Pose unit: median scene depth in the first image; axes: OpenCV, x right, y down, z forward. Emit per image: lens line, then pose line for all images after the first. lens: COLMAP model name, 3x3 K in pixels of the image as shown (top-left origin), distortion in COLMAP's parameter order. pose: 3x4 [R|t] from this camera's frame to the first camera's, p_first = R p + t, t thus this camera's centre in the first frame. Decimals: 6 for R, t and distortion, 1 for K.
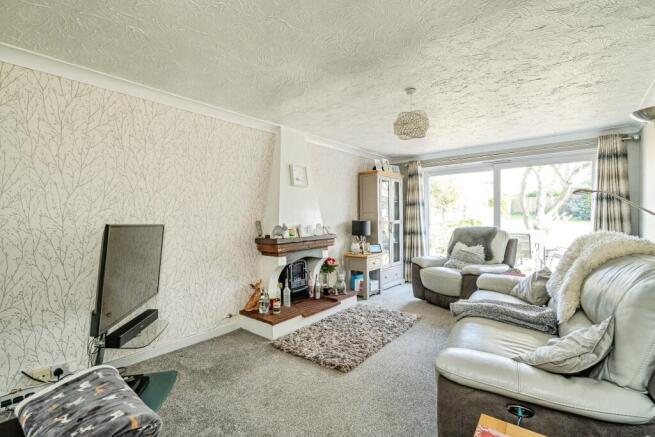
lens RADIAL K [[299.1, 0, 328.1], [0, 299.1, 217.8], [0, 0, 1]] dist [-0.002352, 0.000887]
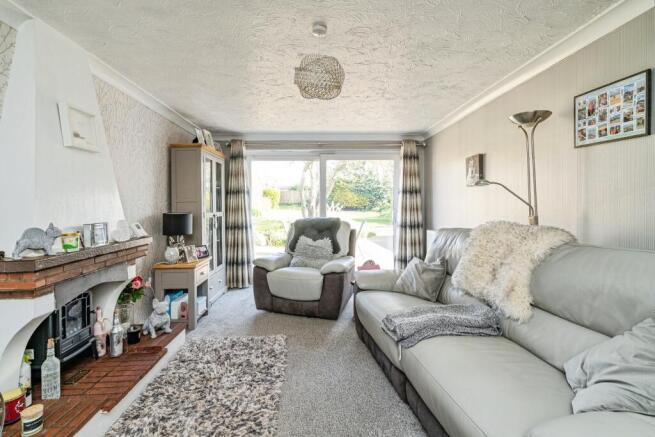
lens RADIAL K [[299.1, 0, 324.5], [0, 299.1, 202.9], [0, 0, 1]] dist [-0.002352, 0.000887]
pose [[0.739702, 0.008026, 0.672886, -0.119626], [0.004036, 0.999858, -0.016363, -0.002133], [-0.672922, 0.014819, 0.739565, 0.308200]]
